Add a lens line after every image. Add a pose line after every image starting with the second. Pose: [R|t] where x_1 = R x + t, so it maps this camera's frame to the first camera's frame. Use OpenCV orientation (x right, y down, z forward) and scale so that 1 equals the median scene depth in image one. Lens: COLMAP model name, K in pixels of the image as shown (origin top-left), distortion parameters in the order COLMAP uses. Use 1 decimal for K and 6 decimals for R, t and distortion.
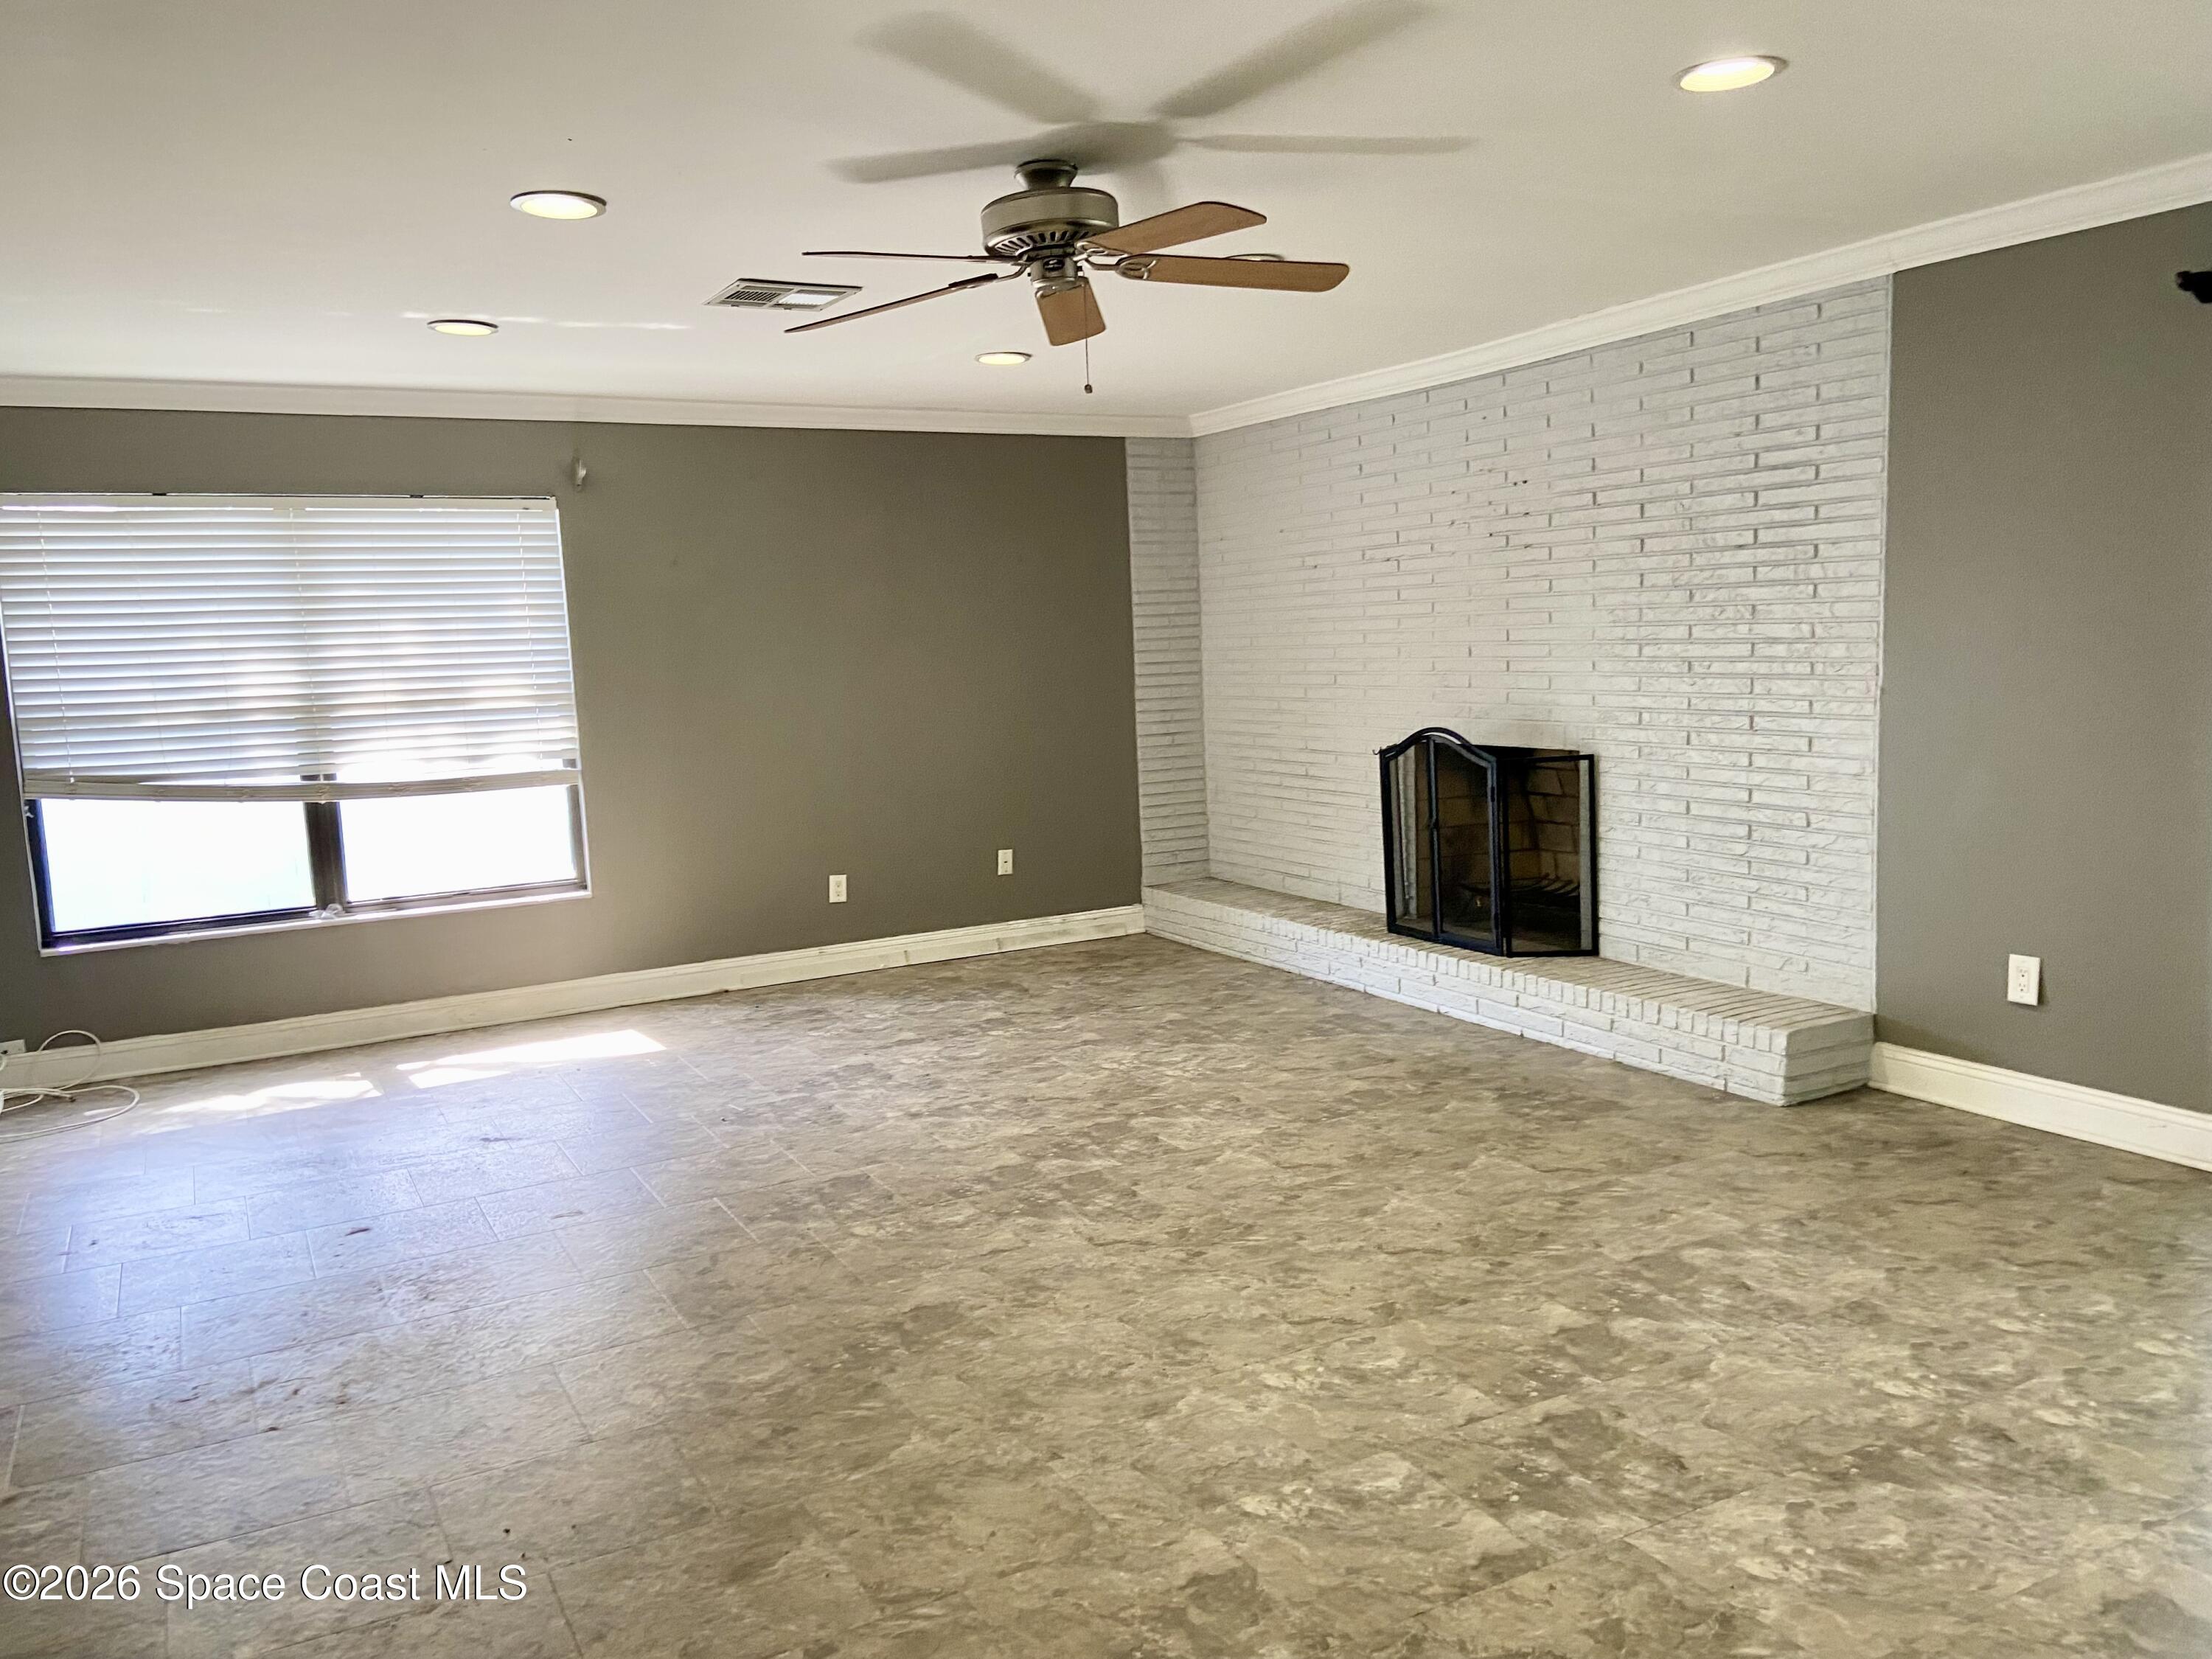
lens RADIAL K [[1651.7, 0, 1080.9], [0, 1651.7, 838.6], [0, 0, 1]] dist [0.121061, -0.155191]
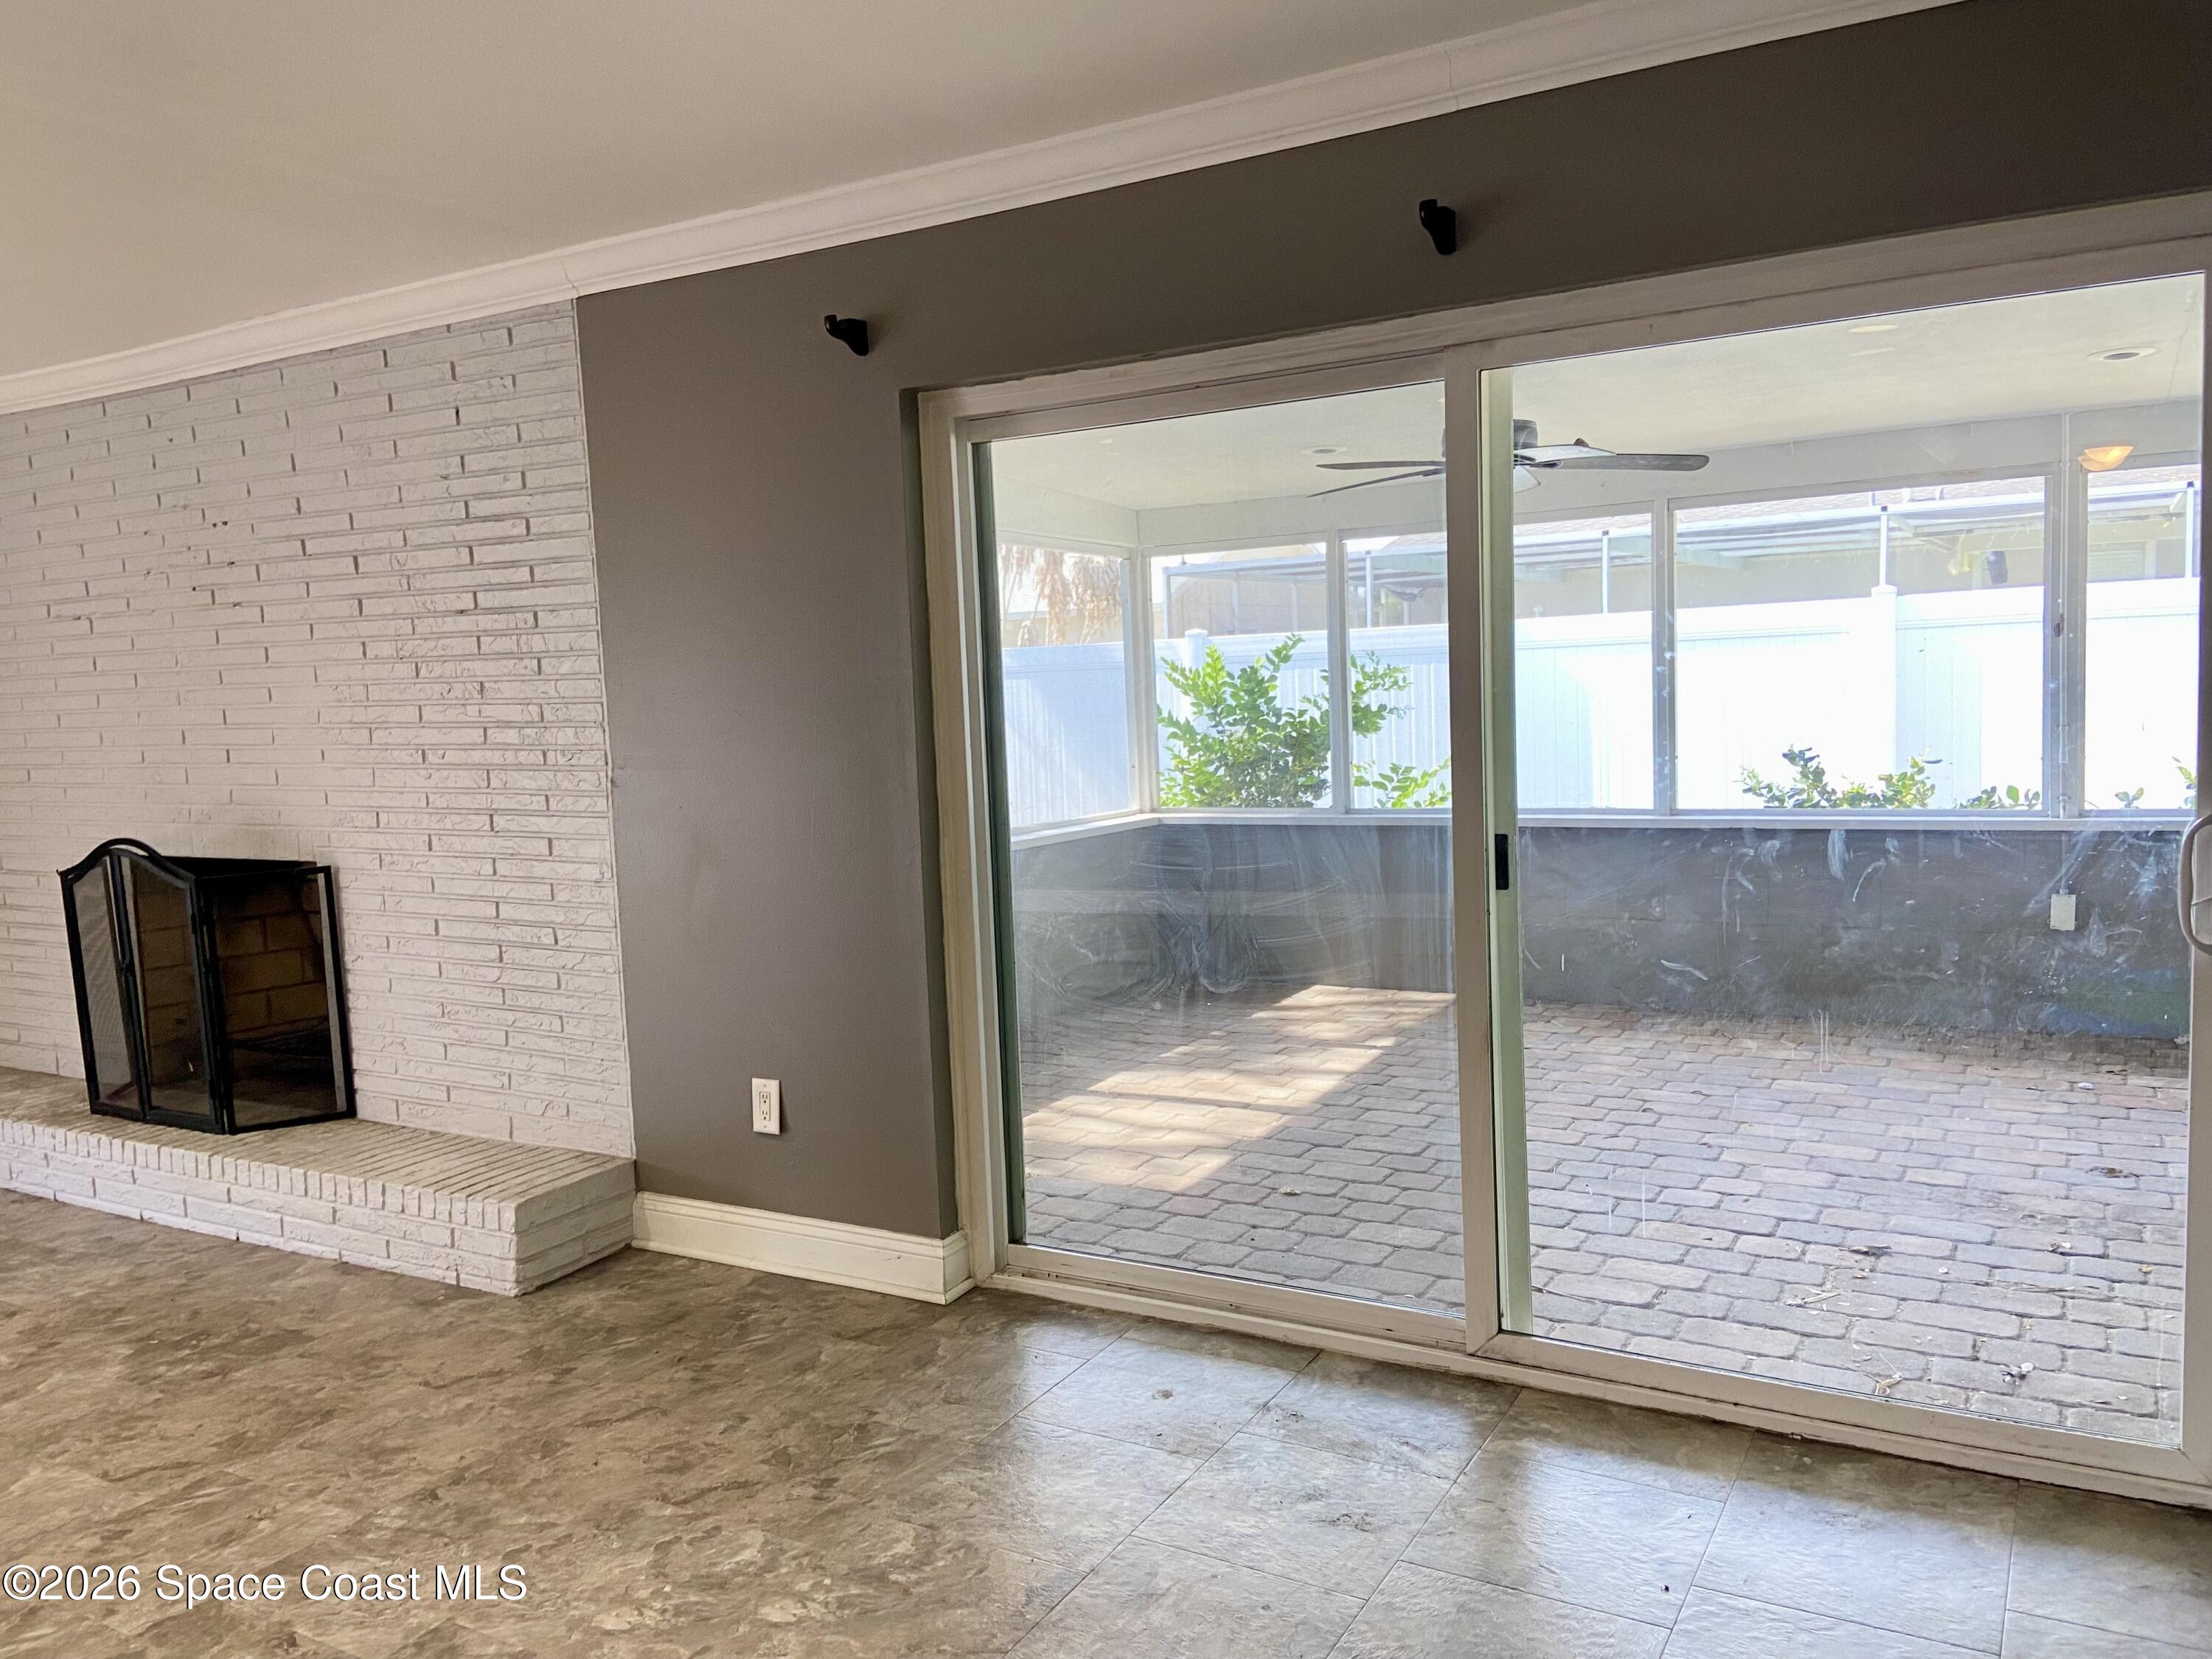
lens RADIAL K [[1666.9, 0, 1097.6], [0, 1666.9, 832.9], [0, 0, 1]] dist [0.119739, -0.156706]
pose [[0.848061, -0.041036, 0.528307, 0.223715], [0.069140, 0.997043, -0.033541, -0.016016], [-0.525368, 0.064971, 0.848391, 0.139684]]
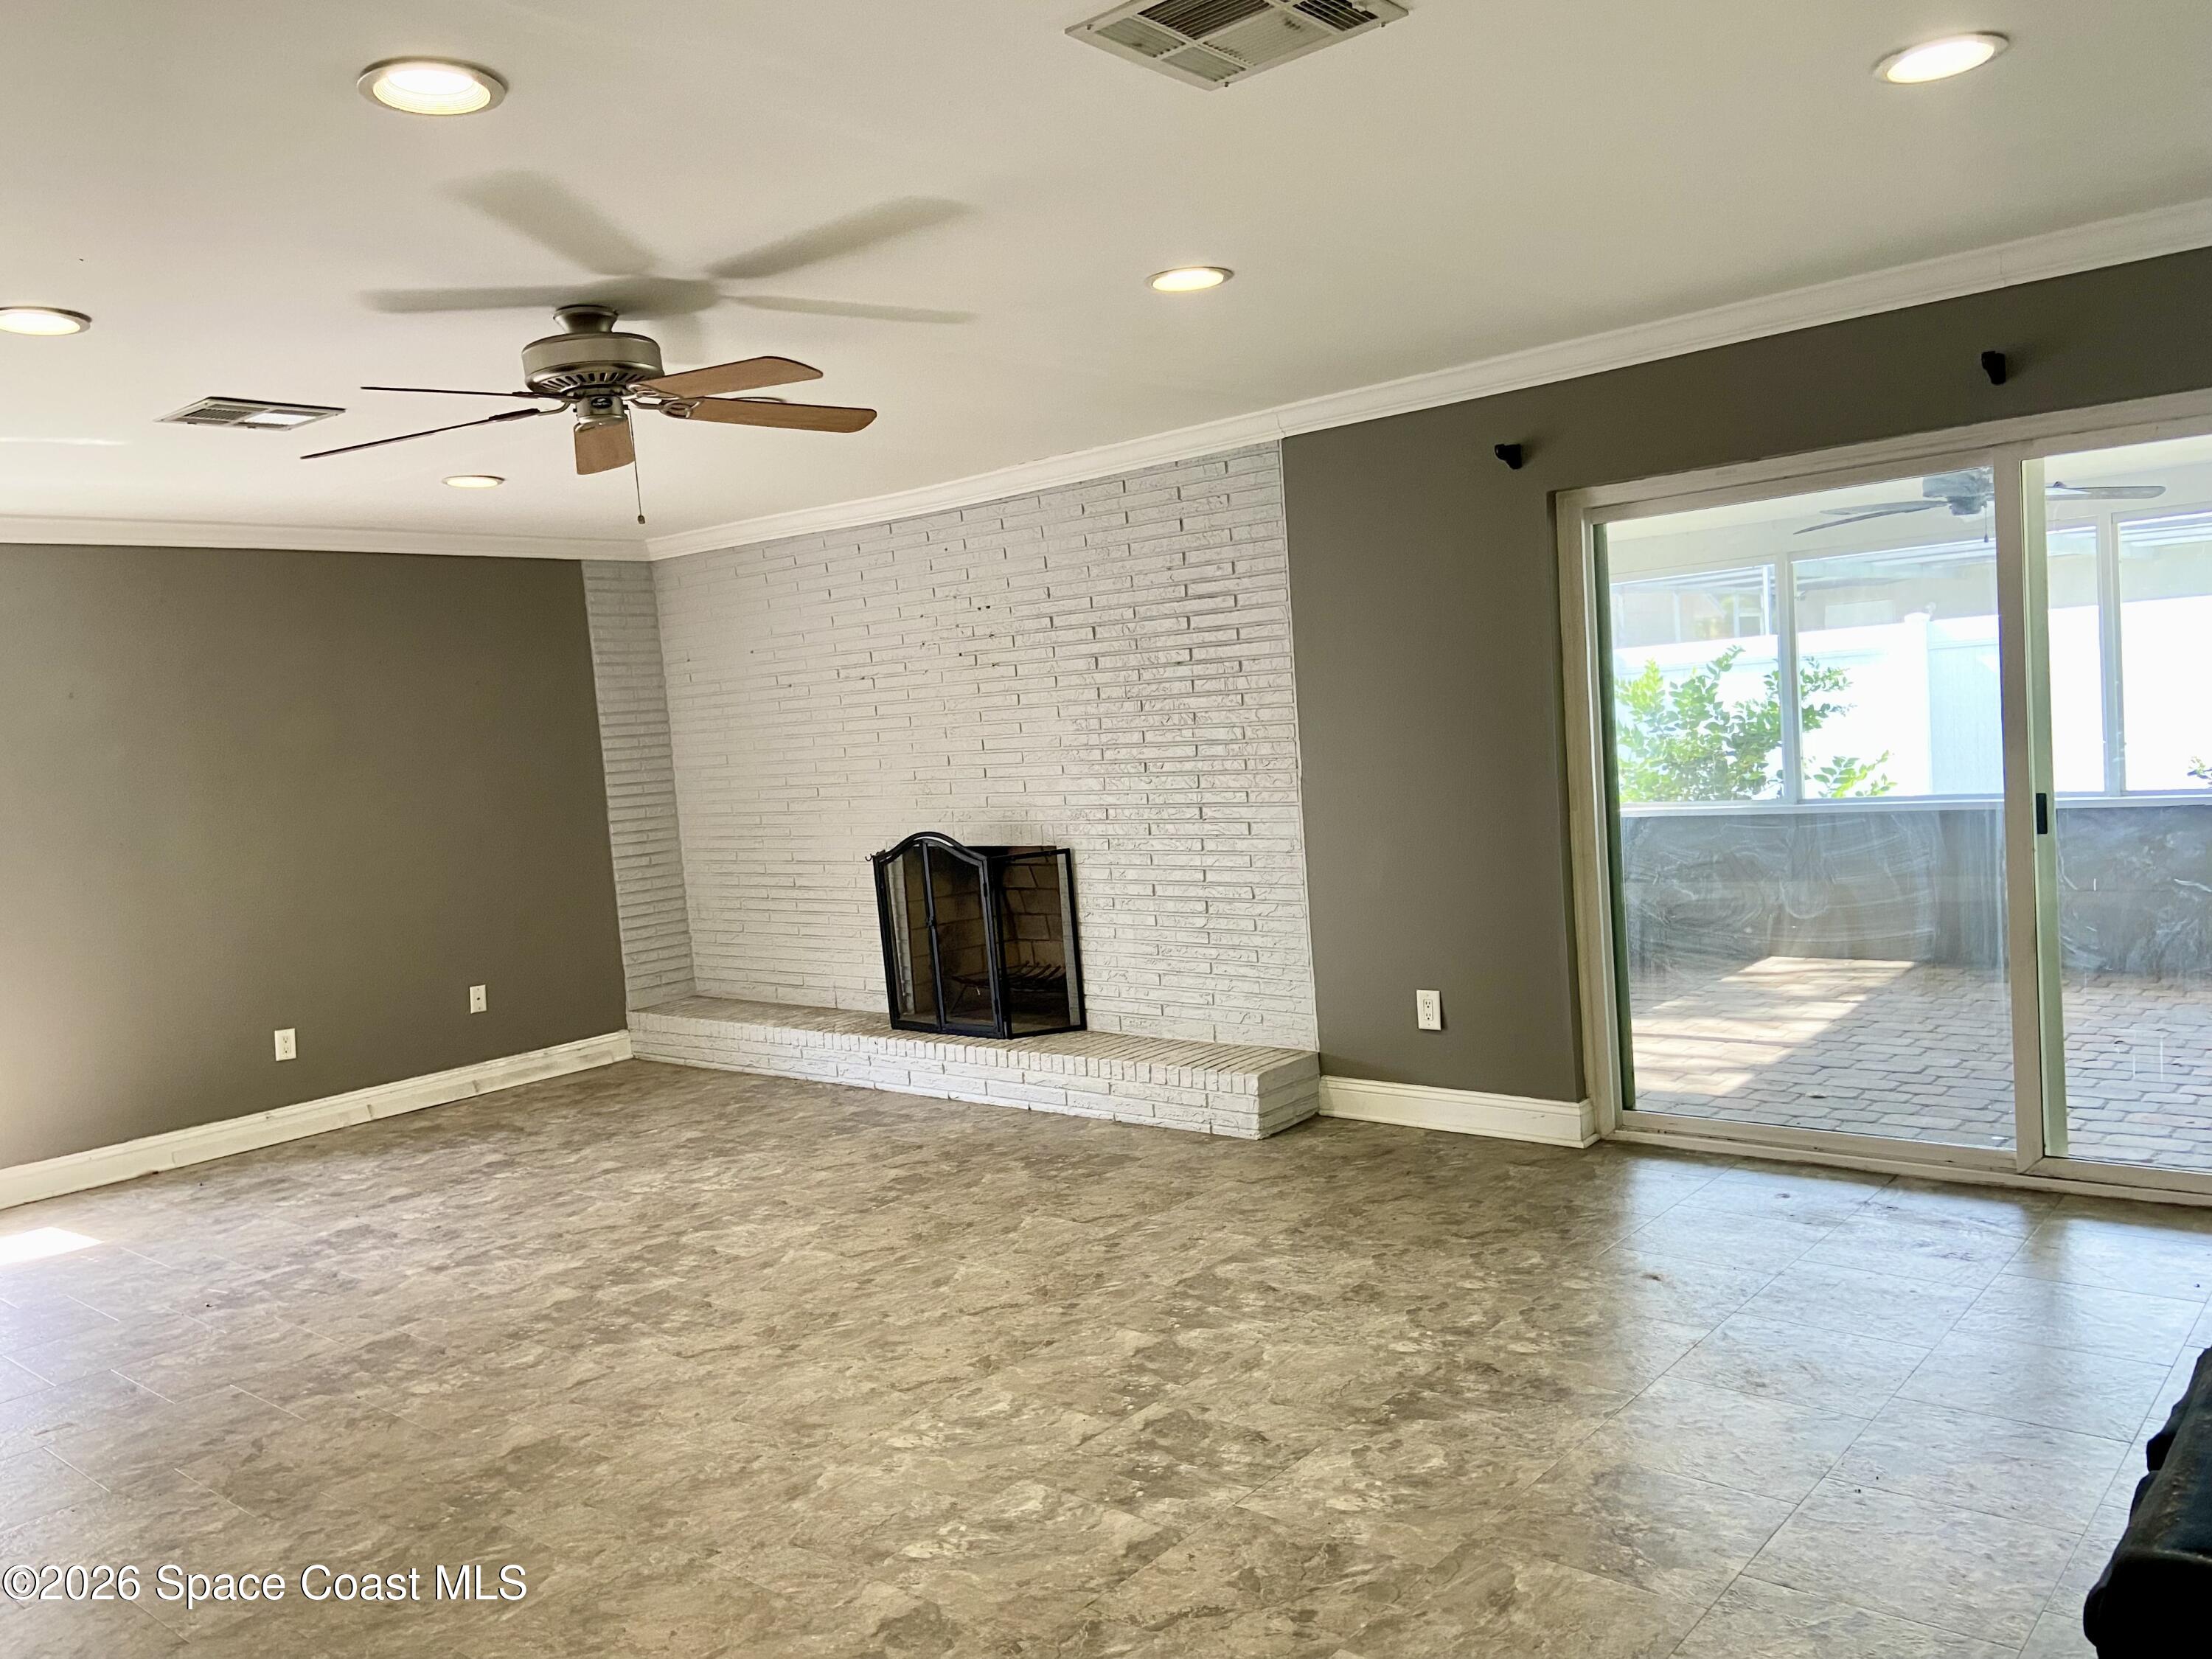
lens RADIAL K [[1649.9, 0, 1100.7], [0, 1649.9, 841.4], [0, 0, 1]] dist [0.117959, -0.152509]
pose [[0.932140, -0.055607, 0.357803, -0.078995], [0.079964, 0.995354, -0.053631, 0.006639], [-0.353158, 0.078603, 0.932256, -0.041929]]
